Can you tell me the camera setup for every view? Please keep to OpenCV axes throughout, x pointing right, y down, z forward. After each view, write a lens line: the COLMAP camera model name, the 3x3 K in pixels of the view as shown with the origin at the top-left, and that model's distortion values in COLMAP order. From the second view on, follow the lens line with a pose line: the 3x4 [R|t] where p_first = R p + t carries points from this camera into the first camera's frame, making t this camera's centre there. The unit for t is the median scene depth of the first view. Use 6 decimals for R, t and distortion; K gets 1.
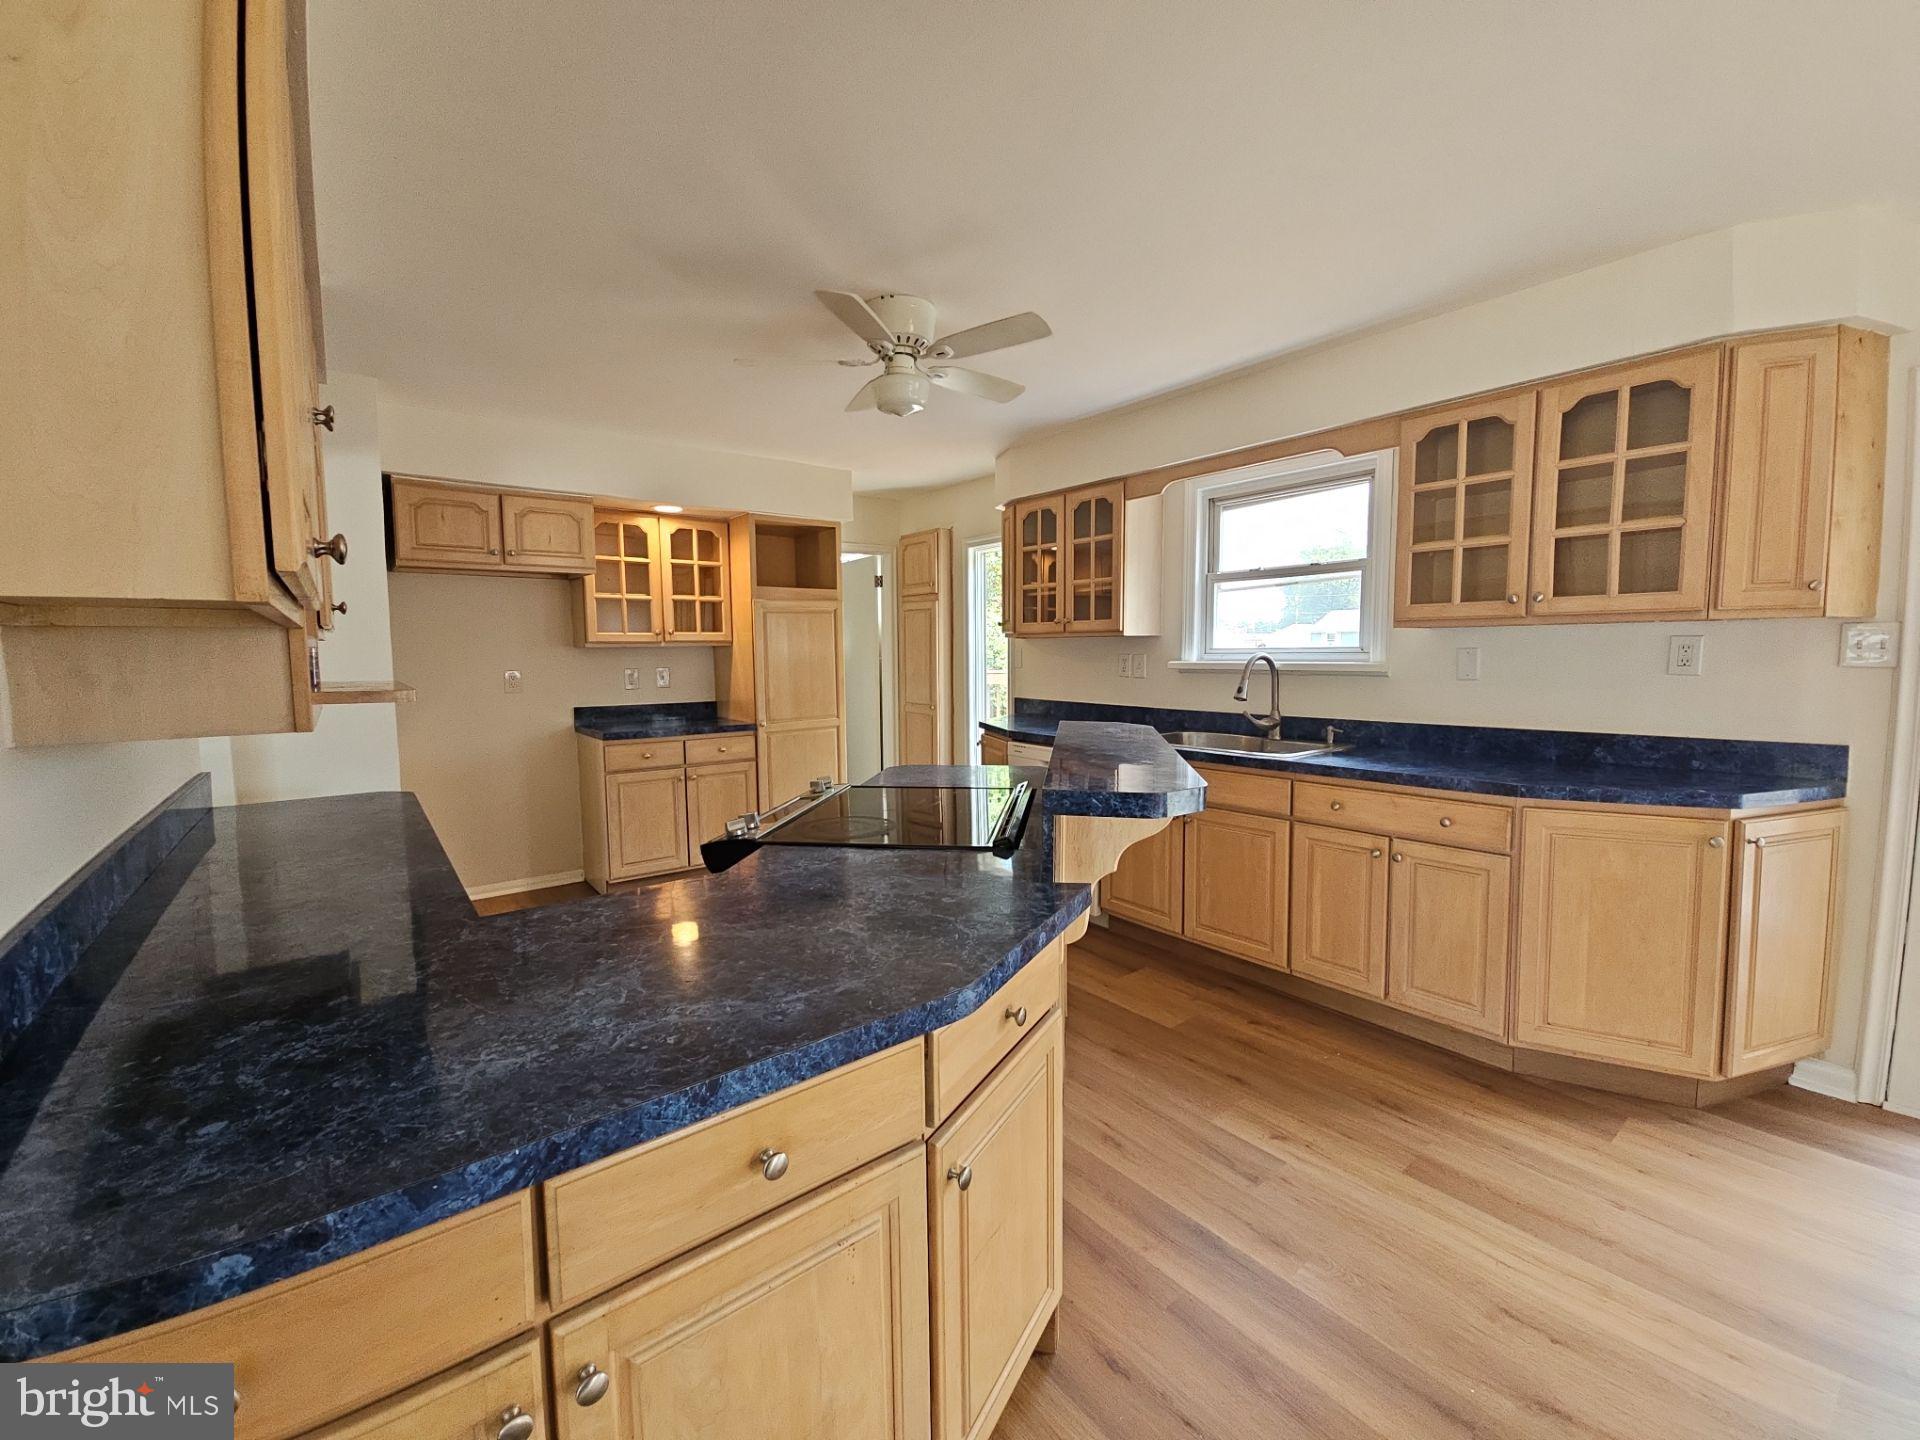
lens RADIAL K [[779.9, 0, 952.6], [0, 779.9, 718.1], [0, 0, 1]] dist [0.000043, -0.000183]
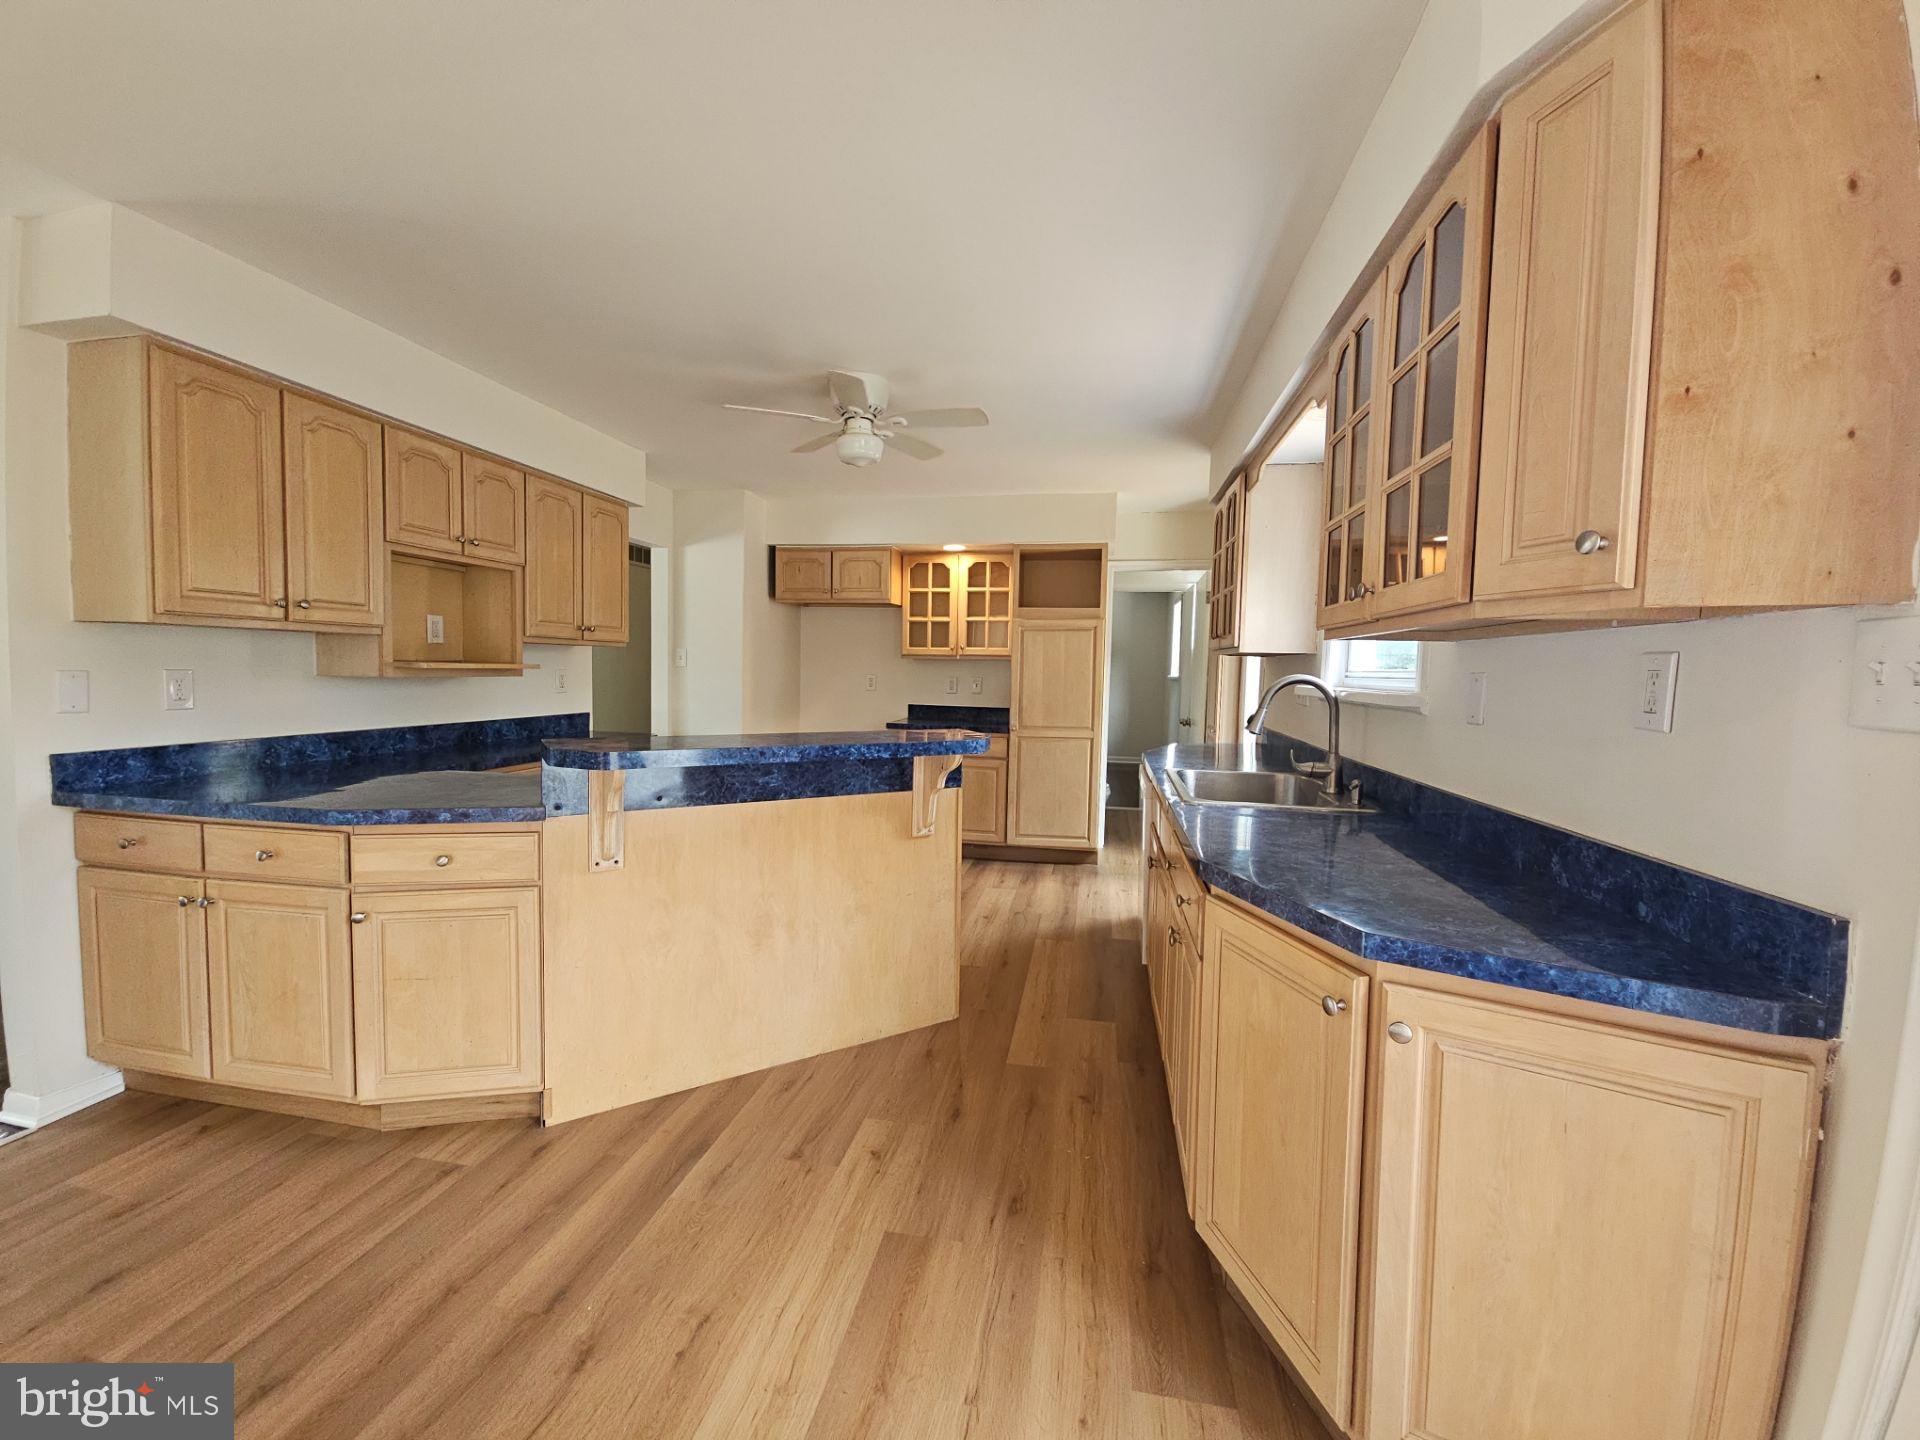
lens RADIAL K [[782.0, 0, 960.0], [0, 782.0, 720.0], [0, 0, 1]] dist [0.000124, -0.000032]
pose [[0.661500, 0.074947, -0.746190, 0.733906], [-0.095398, 0.995320, 0.015399, -0.019417], [0.743852, 0.060999, 0.665554, 0.243366]]
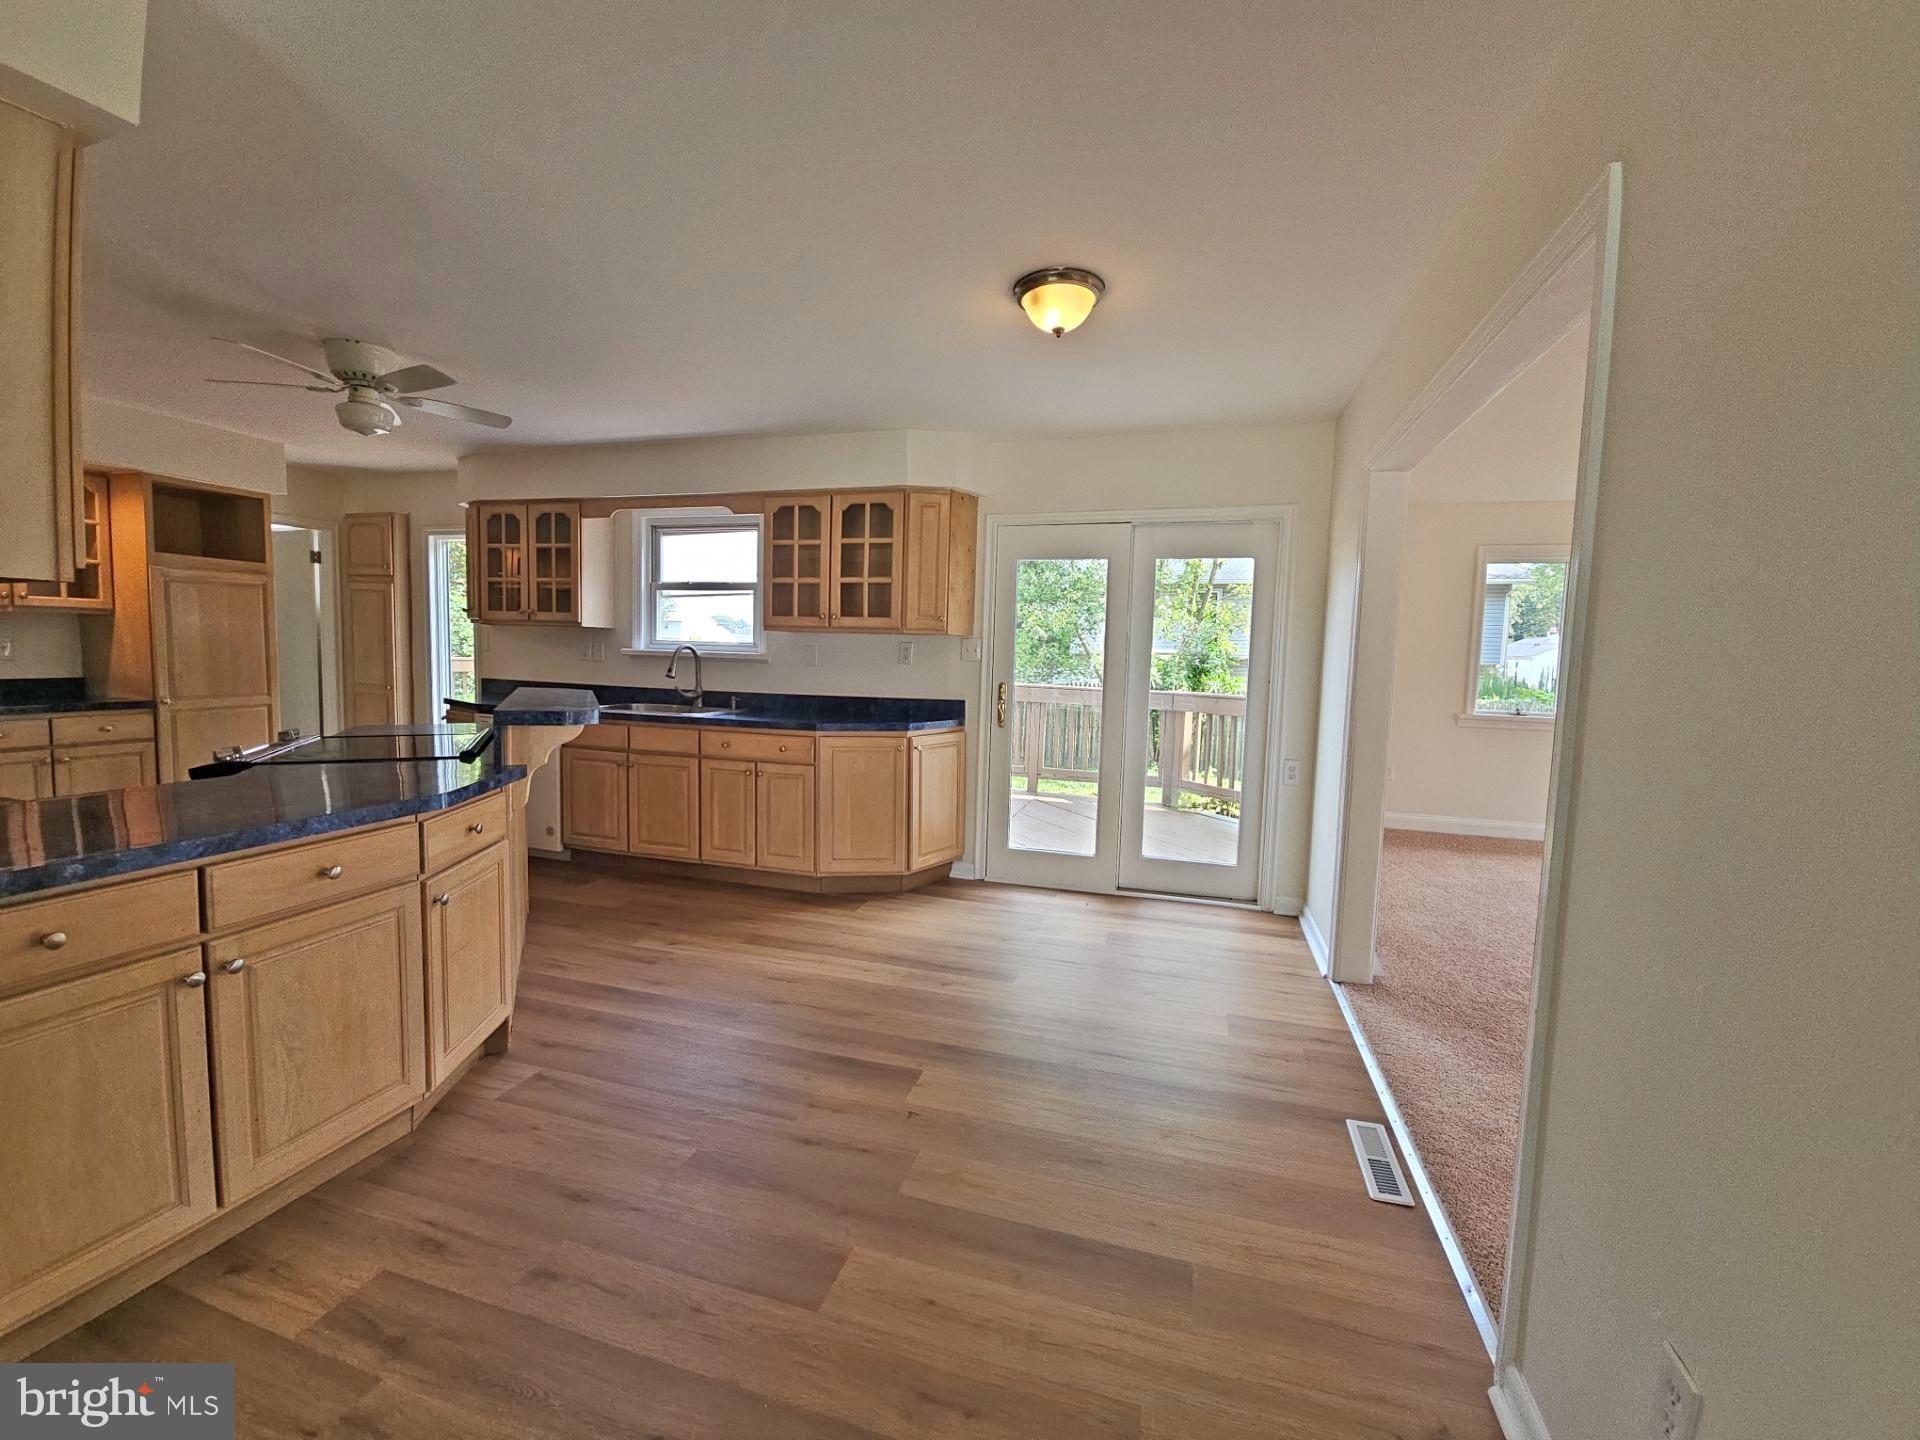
lens RADIAL K [[779.9, 0, 952.6], [0, 779.9, 718.1], [0, 0, 1]] dist [0.000043, -0.000183]
pose [[0.816108, -0.012946, 0.577755, -0.020531], [0.012036, 0.999913, 0.005404, 0.045585], [-0.577774, 0.002544, 0.816193, -0.397700]]
